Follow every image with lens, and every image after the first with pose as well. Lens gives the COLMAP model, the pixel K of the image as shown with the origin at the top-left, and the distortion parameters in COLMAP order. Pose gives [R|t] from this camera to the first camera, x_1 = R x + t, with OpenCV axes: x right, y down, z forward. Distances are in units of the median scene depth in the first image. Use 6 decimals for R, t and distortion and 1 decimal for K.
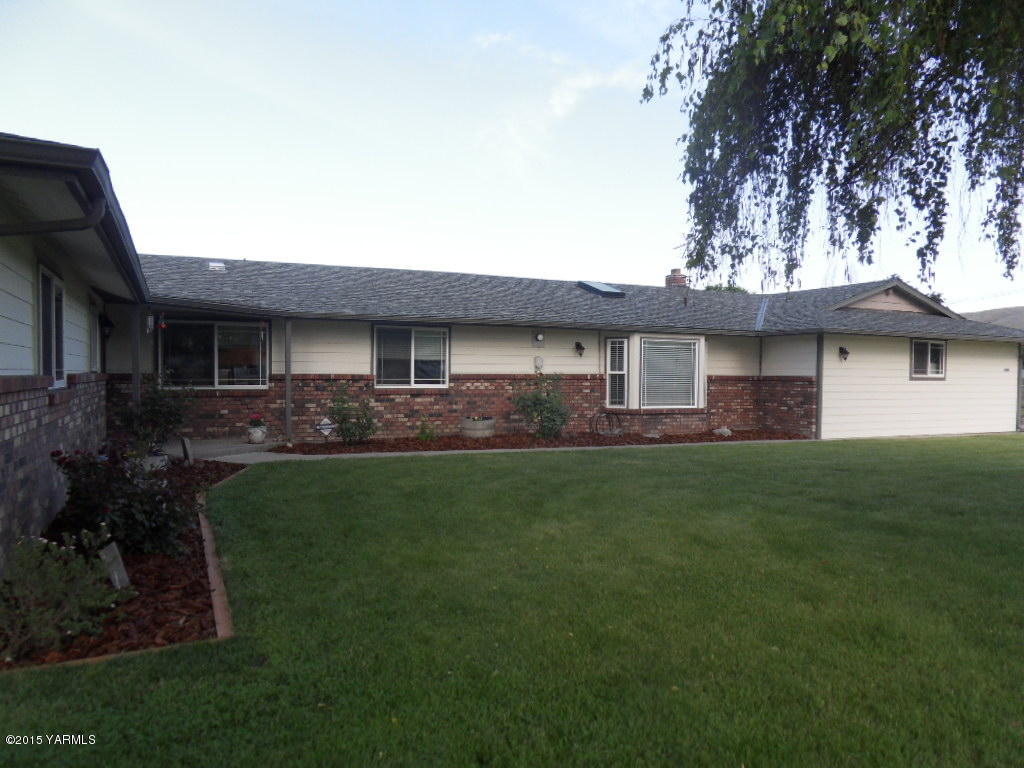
lens RADIAL K [[734.8, 0, 510.6], [0, 734.8, 384.0], [0, 0, 1]] dist [-0.013721, 0.001724]
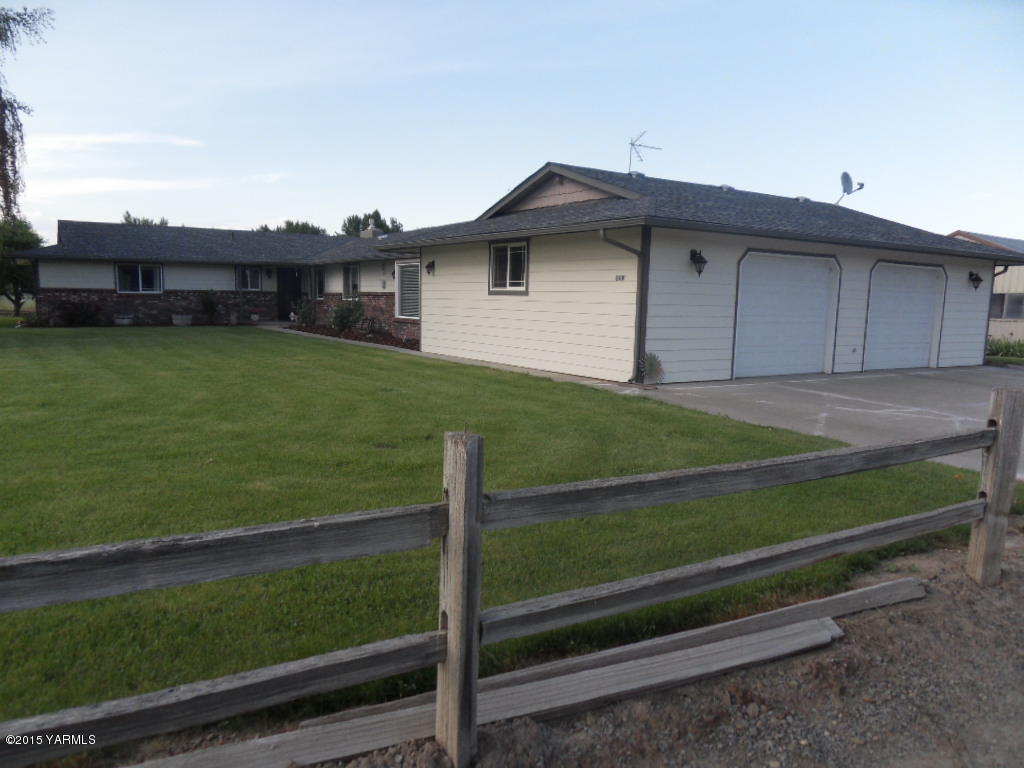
lens RADIAL K [[734.8, 0, 513.3], [0, 734.8, 386.1], [0, 0, 1]] dist [-0.013721, 0.001724]
pose [[0.153578, 0.111428, -0.981834, 1.634112], [-0.031708, 0.993666, 0.107811, 0.007927], [0.987628, 0.014575, 0.156139, 1.071599]]
